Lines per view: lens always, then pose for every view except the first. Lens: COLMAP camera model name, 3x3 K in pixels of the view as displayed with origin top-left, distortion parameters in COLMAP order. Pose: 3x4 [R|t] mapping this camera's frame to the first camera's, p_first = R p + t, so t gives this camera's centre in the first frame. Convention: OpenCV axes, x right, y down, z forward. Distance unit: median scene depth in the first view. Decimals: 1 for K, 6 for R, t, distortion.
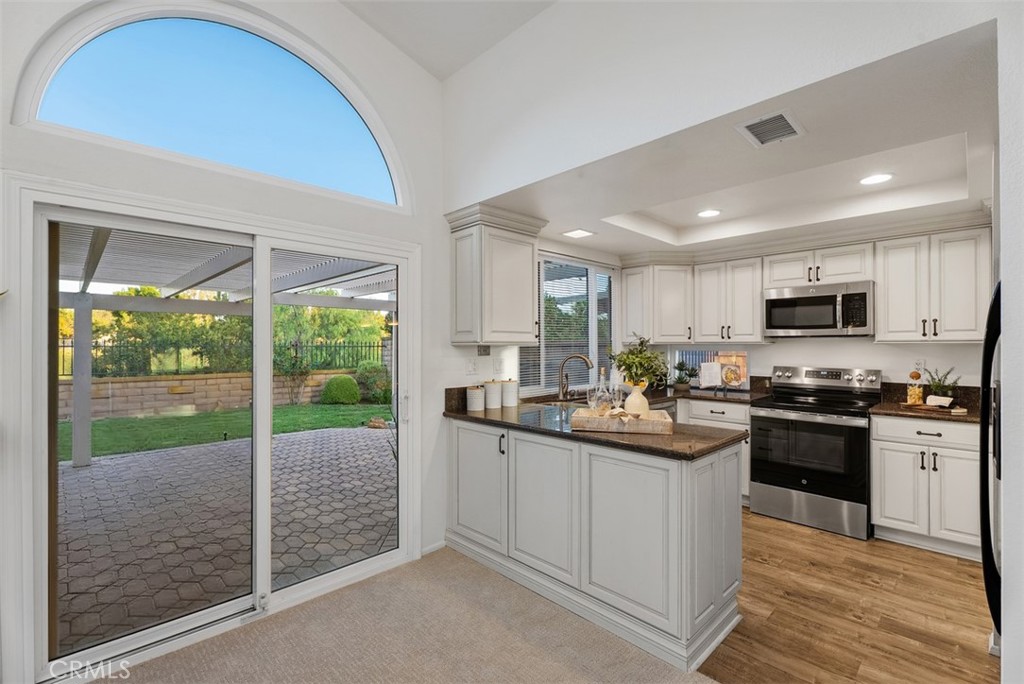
lens RADIAL K [[455.0, 0, 508.2], [0, 455.0, 346.4], [0, 0, 1]] dist [0.001401, -0.000046]
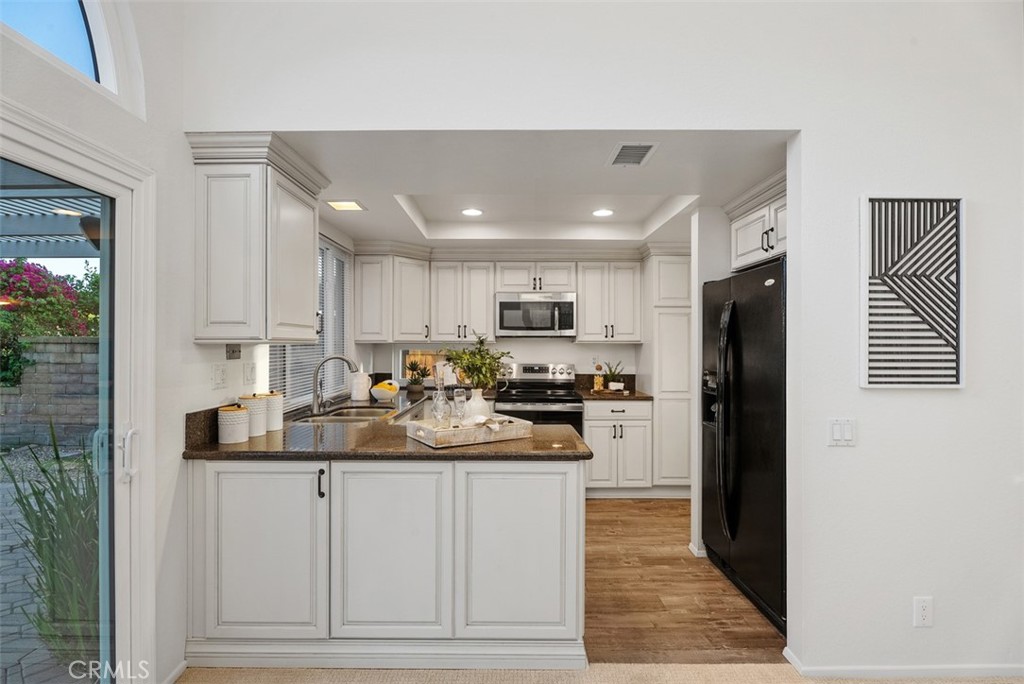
lens RADIAL K [[482.9, 0, 509.6], [0, 482.9, 343.6], [0, 0, 1]] dist [-0.013396, 0.000325]
pose [[0.696735, 0.003368, 0.717321, -0.271560], [-0.001476, 0.999994, -0.003262, -0.000787], [-0.717328, 0.001214, 0.696735, 0.210726]]
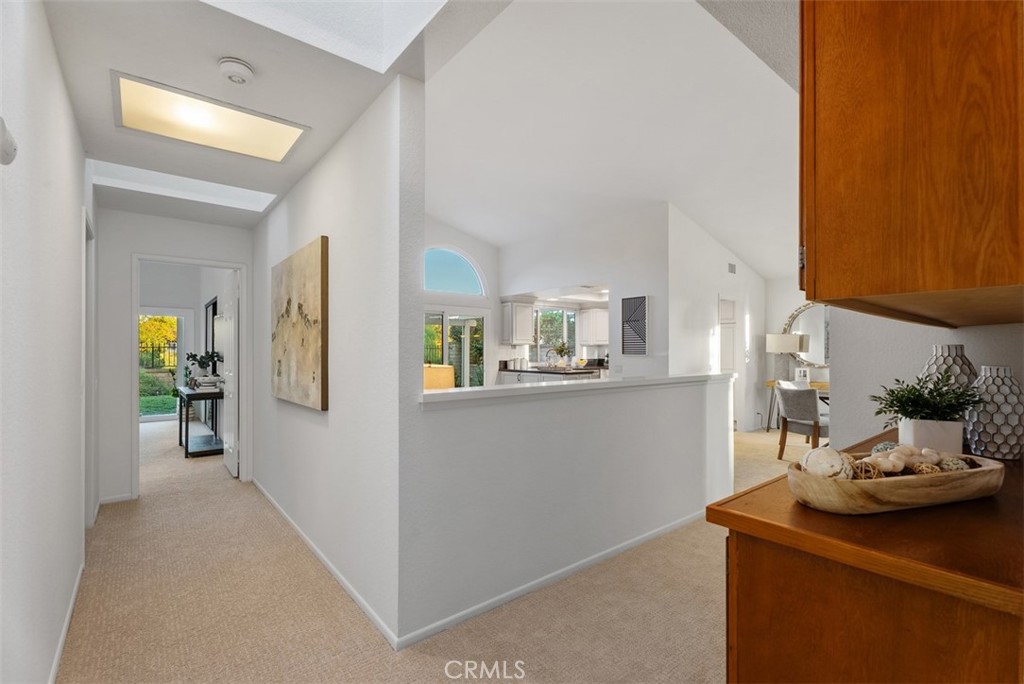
lens RADIAL K [[455.0, 0, 508.2], [0, 455.0, 346.4], [0, 0, 1]] dist [0.001401, -0.000046]
pose [[0.995855, 0.000642, -0.090953, 0.147101], [-0.001721, 0.999929, -0.011782, 0.036968], [0.090939, 0.011889, 0.995785, -1.553440]]
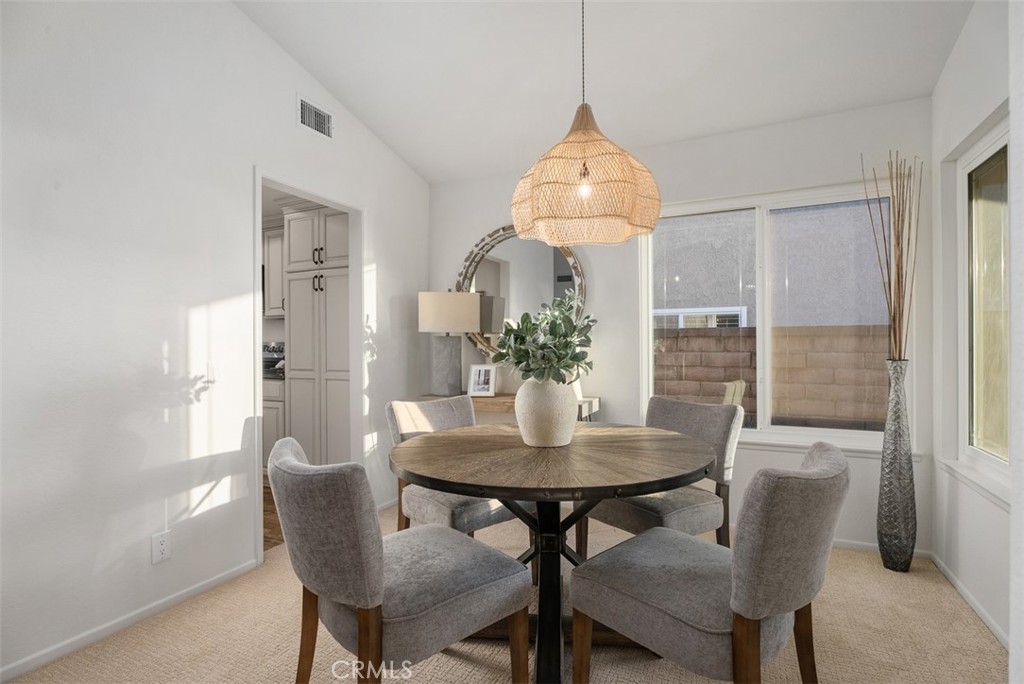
lens RADIAL K [[500.4, 0, 509.7], [0, 500.4, 345.5], [0, 0, 1]] dist [-0.000669, -0.000201]
pose [[0.935114, -0.005559, 0.354302, 0.942630], [0.005838, 0.999983, 0.000281, 0.065885], [-0.354298, 0.001805, 0.935131, -0.415997]]
